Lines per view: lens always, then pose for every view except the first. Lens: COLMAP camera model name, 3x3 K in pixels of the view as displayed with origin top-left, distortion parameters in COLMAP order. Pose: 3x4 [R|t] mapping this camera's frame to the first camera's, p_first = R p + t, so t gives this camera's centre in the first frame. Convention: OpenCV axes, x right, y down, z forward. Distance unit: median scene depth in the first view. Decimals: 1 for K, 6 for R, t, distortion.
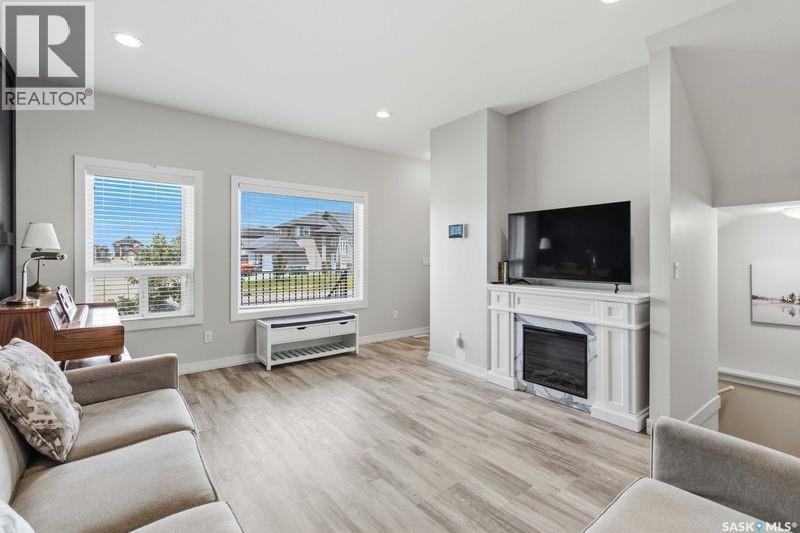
lens RADIAL K [[373.0, 0, 401.3], [0, 373.0, 258.0], [0, 0, 1]] dist [-0.001378, 0.001225]
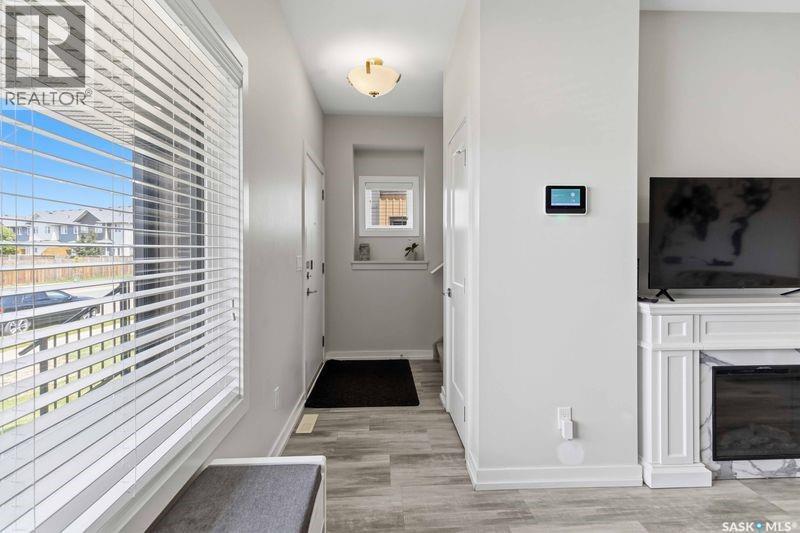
lens RADIAL K [[373.0, 0, 404.3], [0, 373.0, 252.8], [0, 0, 1]] dist [-0.001378, 0.001225]
pose [[0.562275, -0.004529, 0.826938, -0.425000], [0.004086, 0.999988, 0.002699, -0.005346], [-0.826940, 0.001861, 0.562287, 1.051995]]
